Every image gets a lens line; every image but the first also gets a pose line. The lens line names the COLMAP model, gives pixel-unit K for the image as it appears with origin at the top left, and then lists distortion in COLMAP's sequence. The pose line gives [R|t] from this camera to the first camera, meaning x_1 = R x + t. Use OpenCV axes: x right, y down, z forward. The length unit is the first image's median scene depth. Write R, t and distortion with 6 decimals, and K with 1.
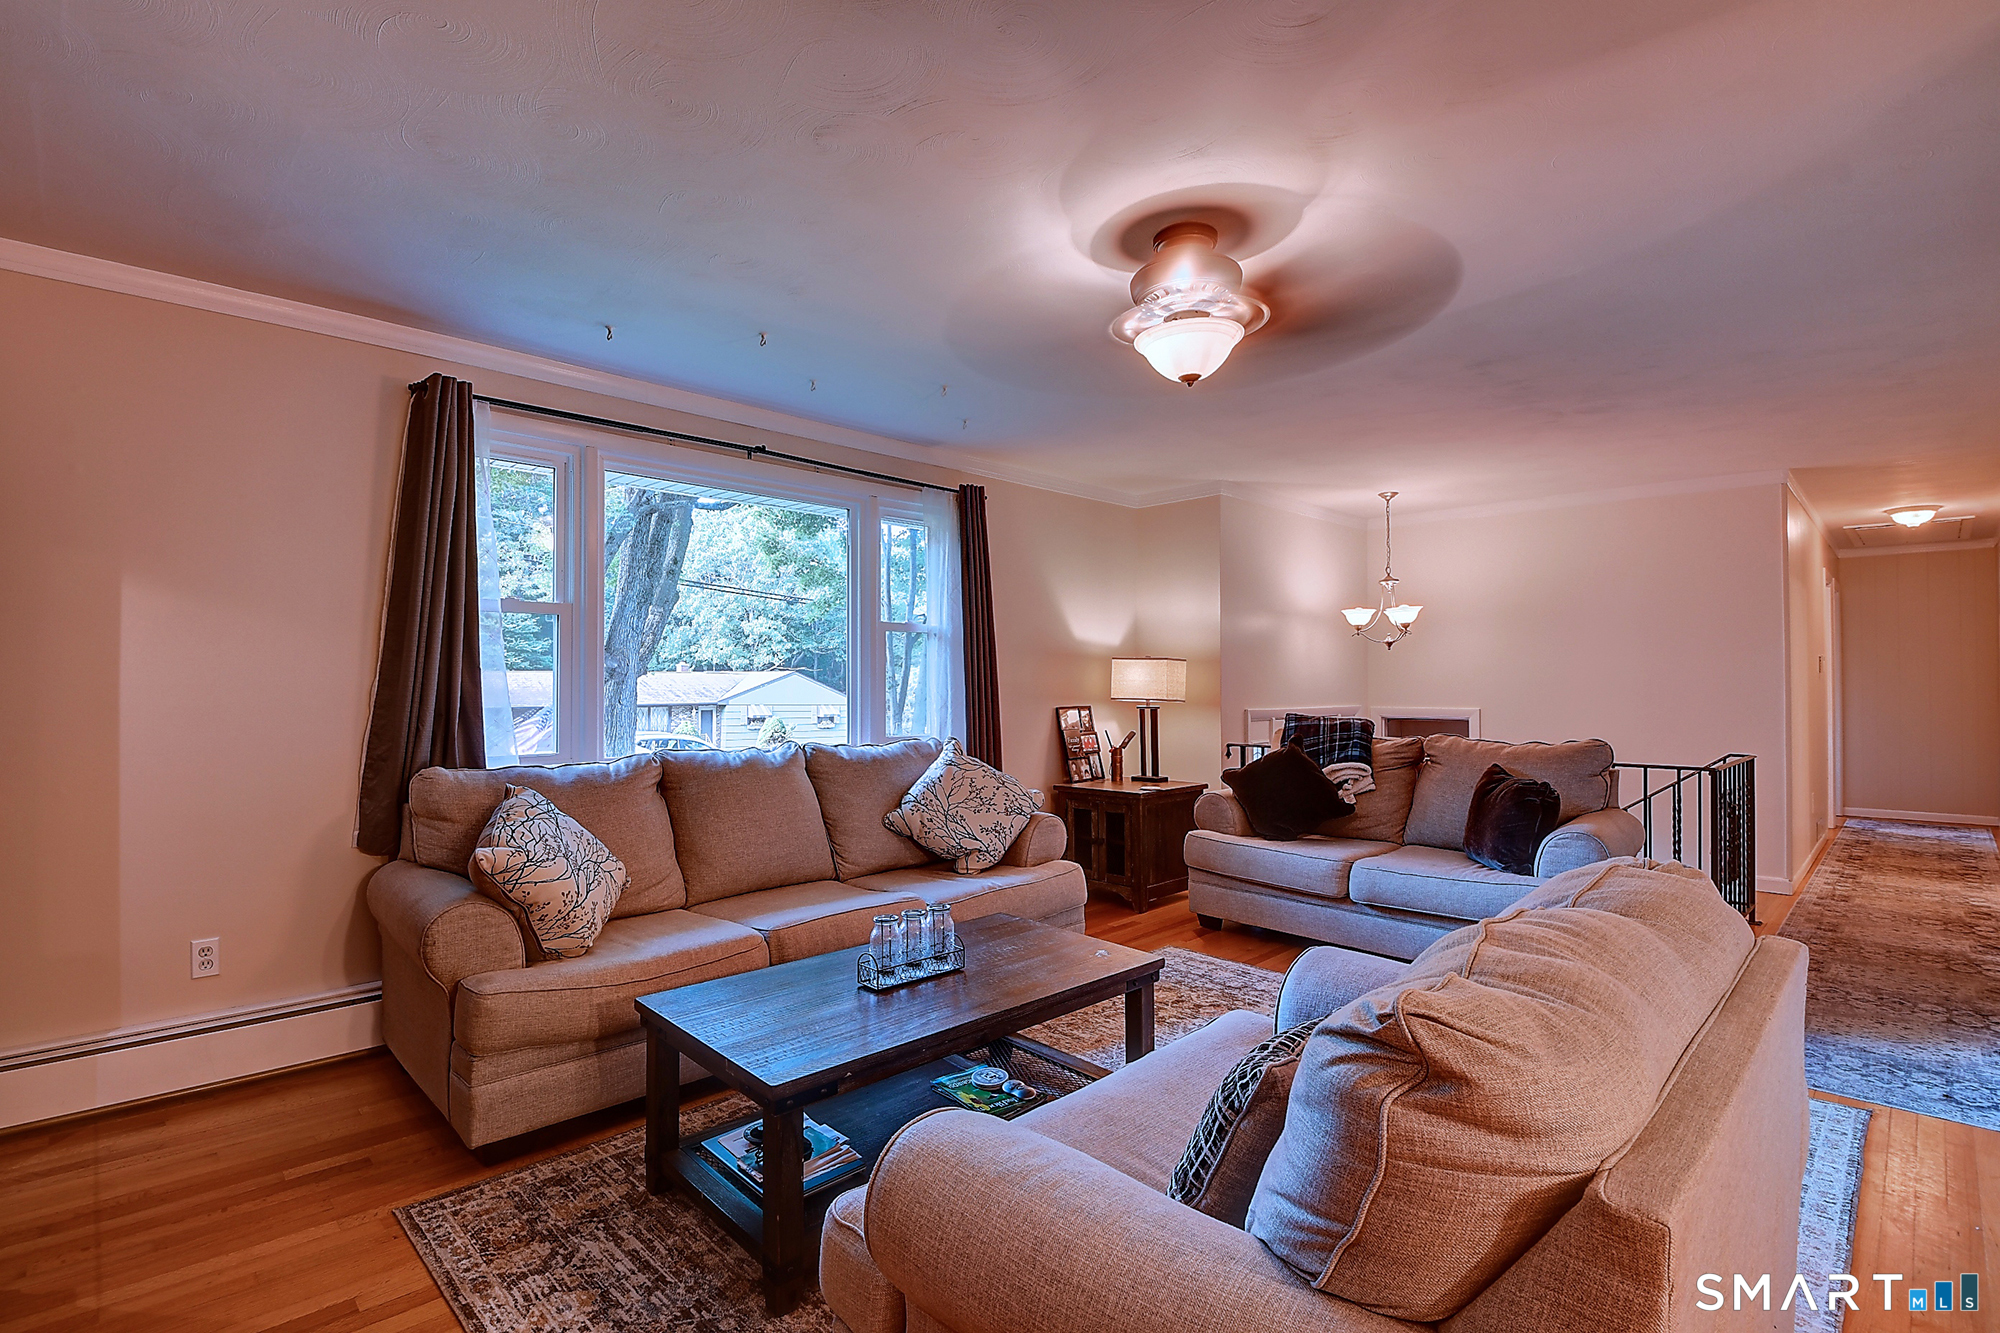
lens RADIAL K [[923.7, 0, 1000.0], [0, 923.7, 666.5], [0, 0, 1]] dist [0.000228, -0.000242]
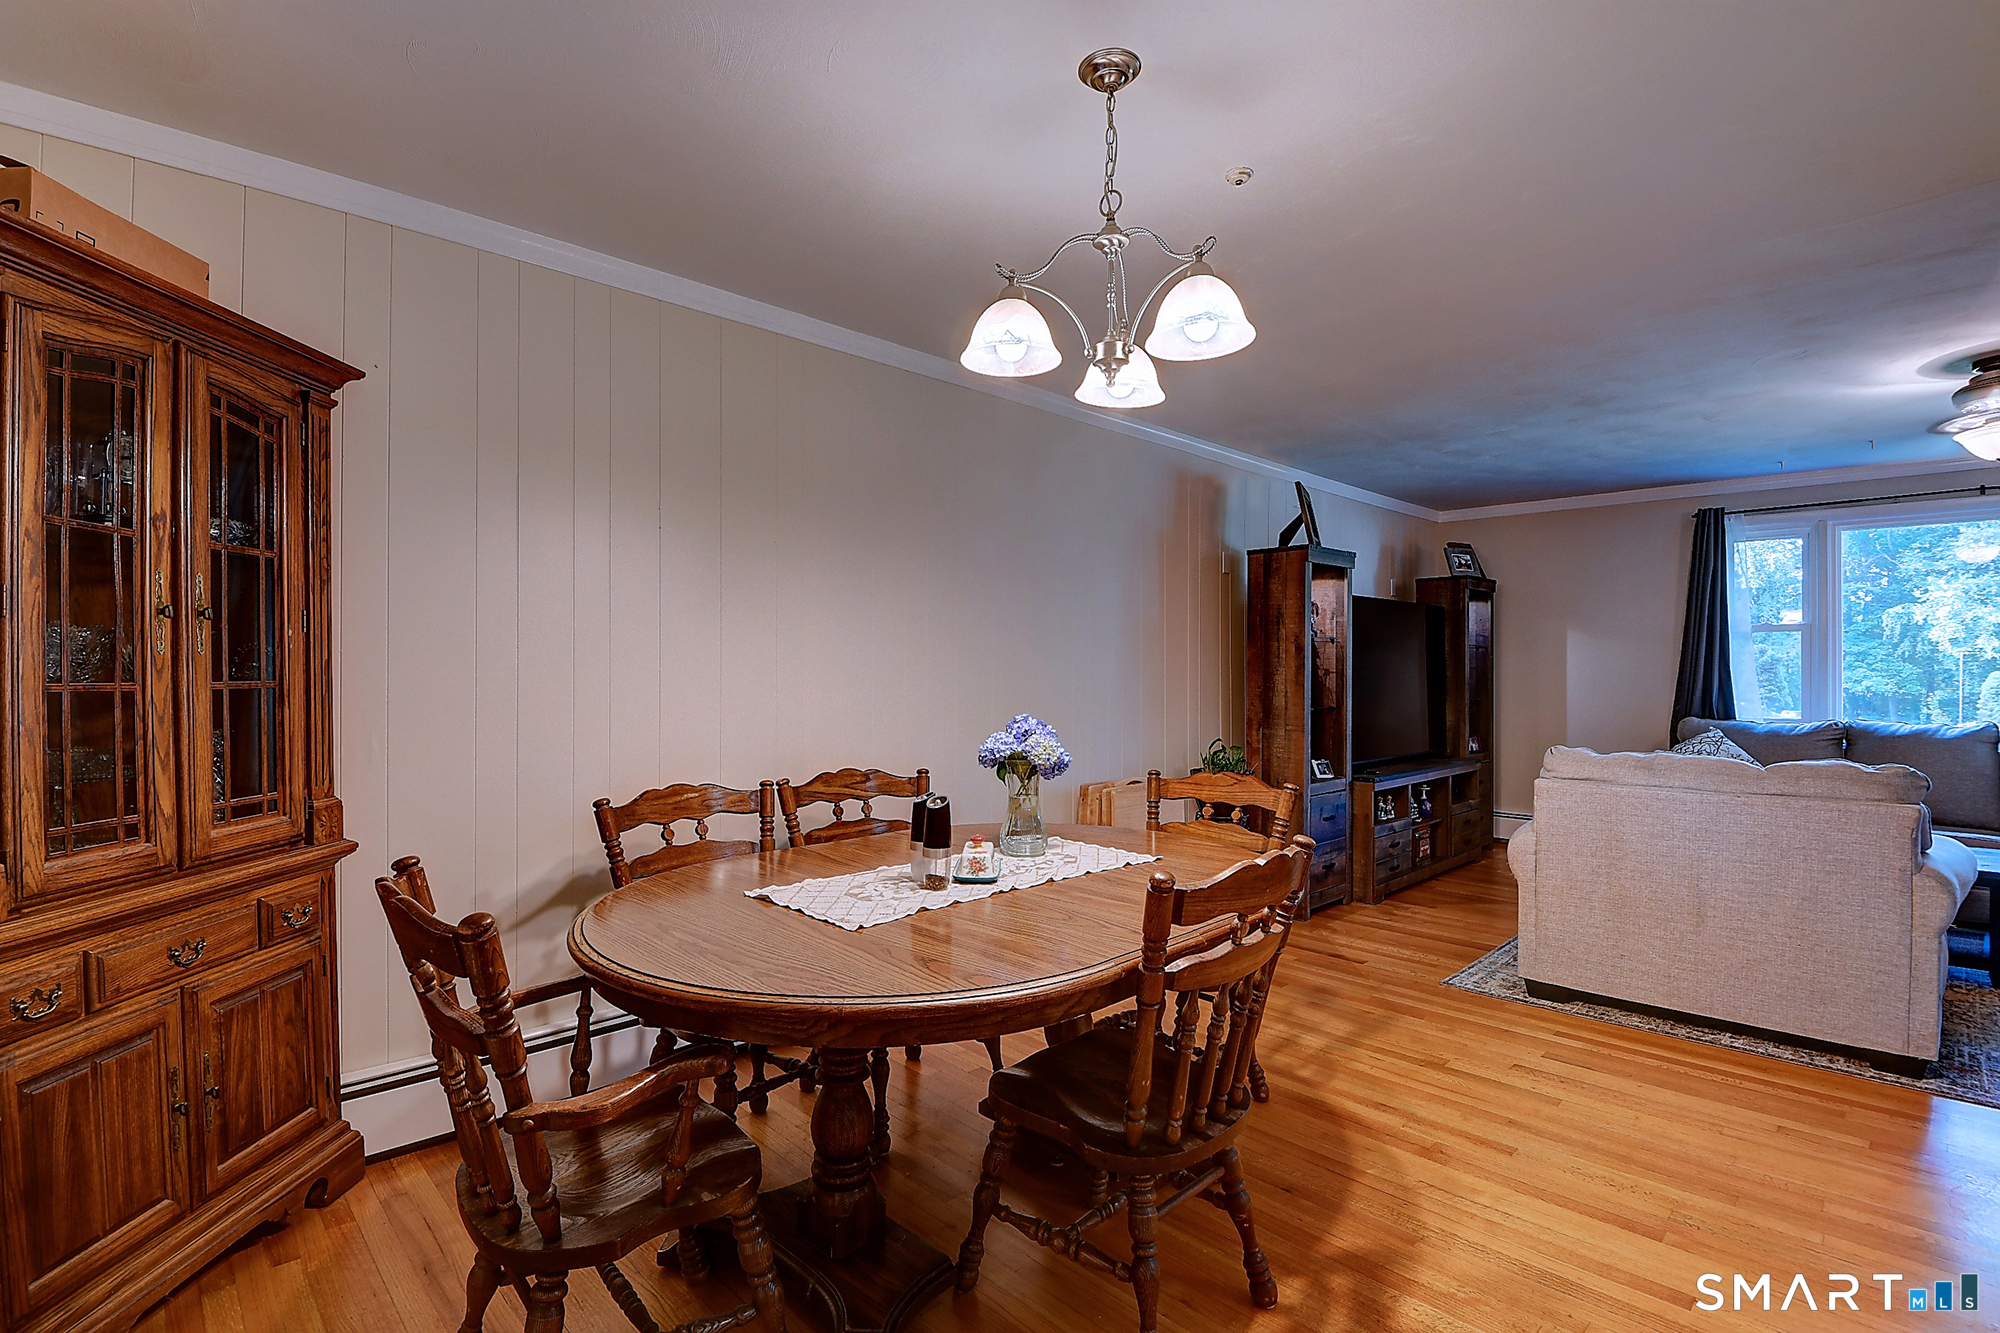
lens RADIAL K [[943.7, 0, 1000.0], [0, 943.7, 666.5], [0, 0, 1]] dist [-0.022705, -0.000493]
pose [[-0.003232, -0.009657, -0.999948, 1.066374], [0.011910, 0.999882, -0.009695, -0.001377], [0.999924, -0.011941, -0.003117, -0.321766]]
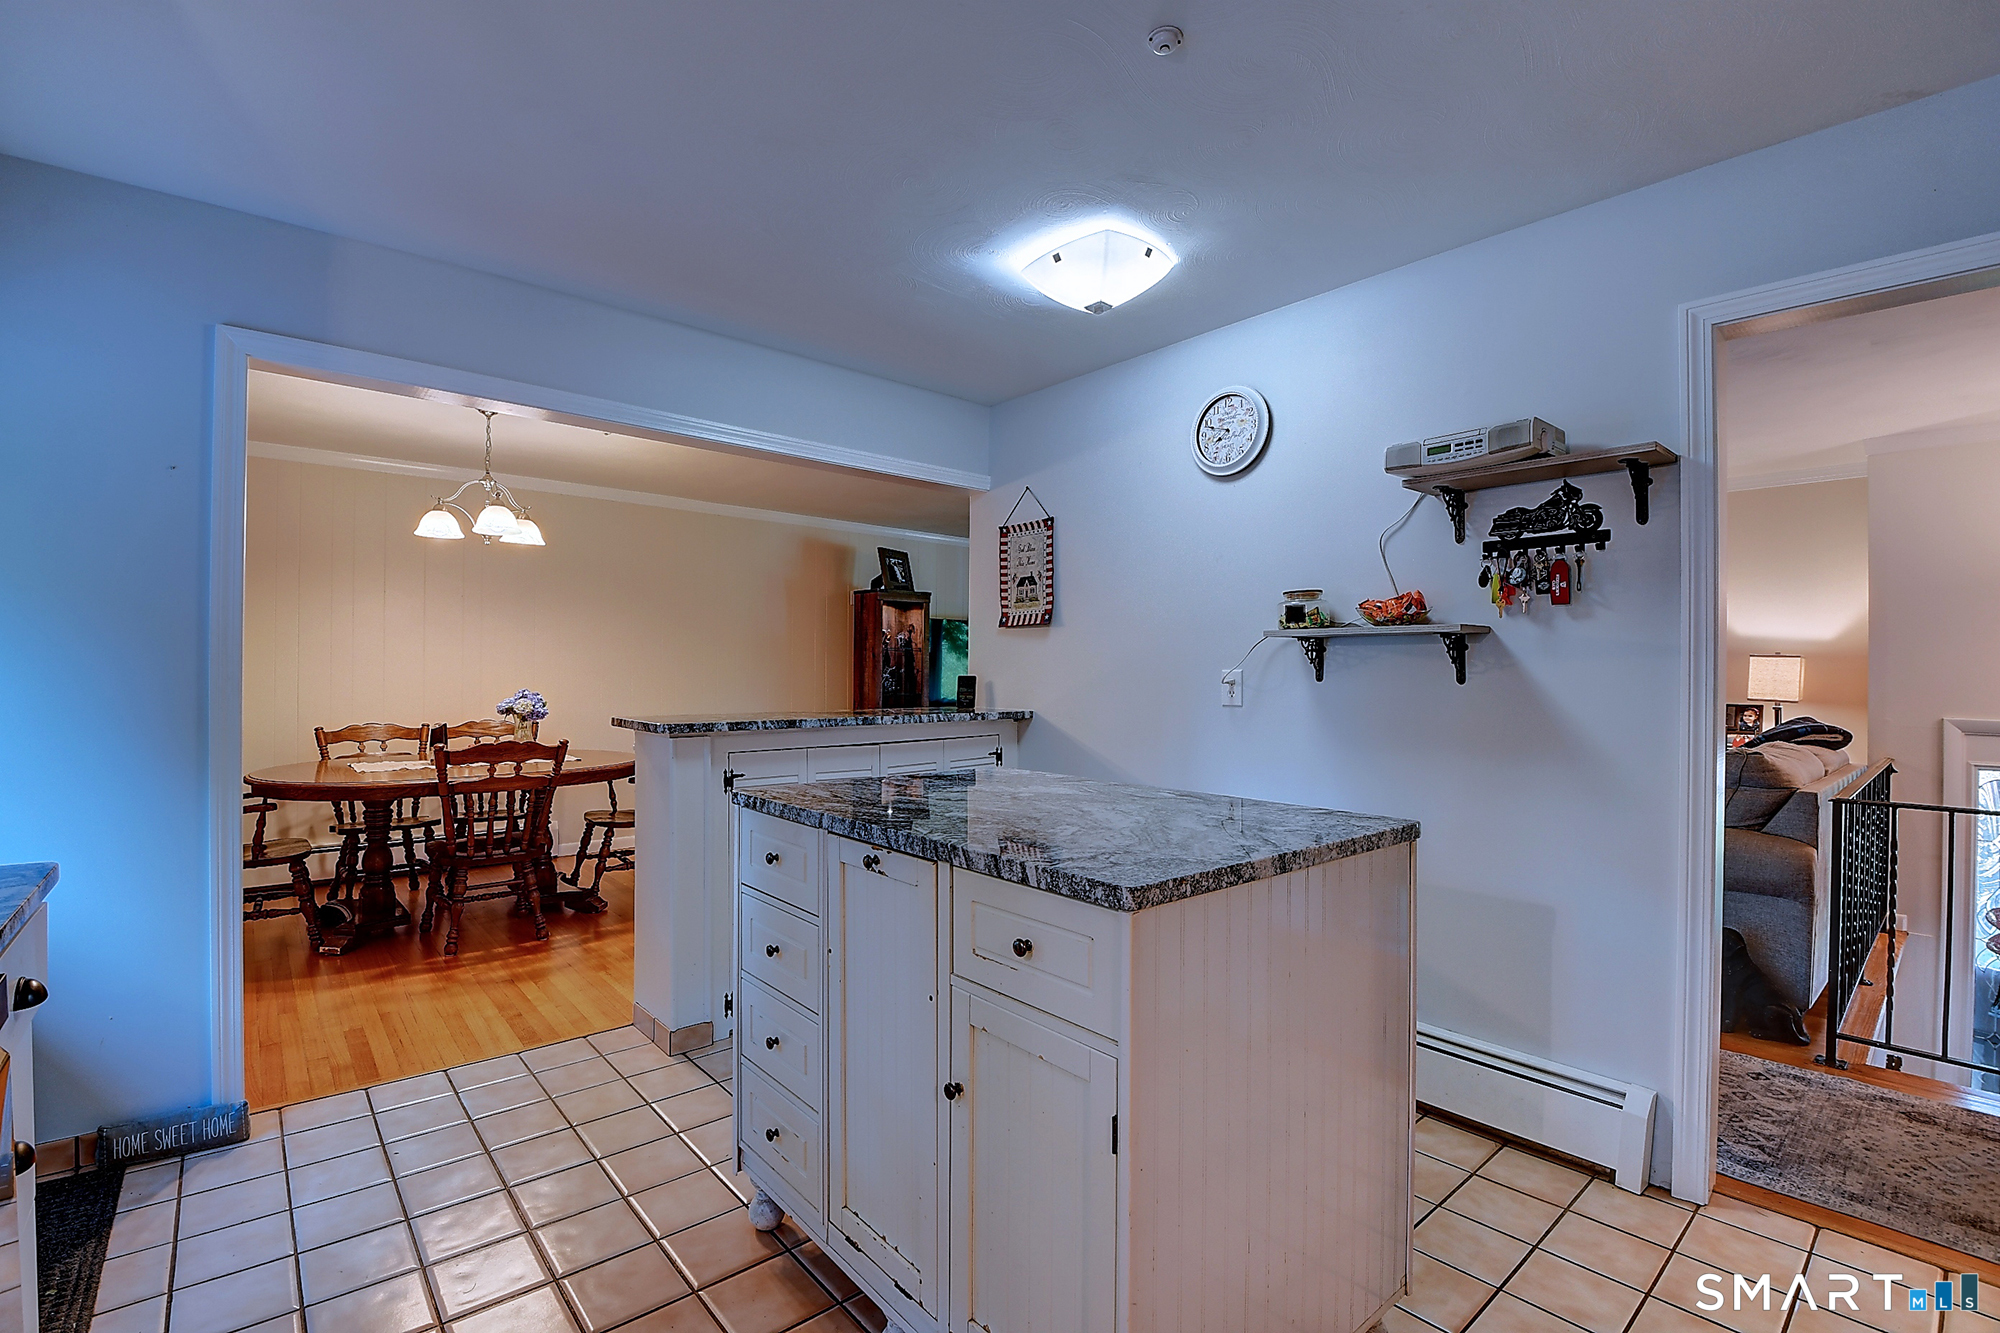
lens RADIAL K [[896.6, 0, 1000.0], [0, 896.6, 666.5], [0, 0, 1]] dist [0.000801, 0.000143]
pose [[-0.055388, -0.007315, -0.998438, 1.623759], [0.003672, 0.999965, -0.007529, 0.005137], [0.998458, -0.004083, -0.055359, 0.411484]]
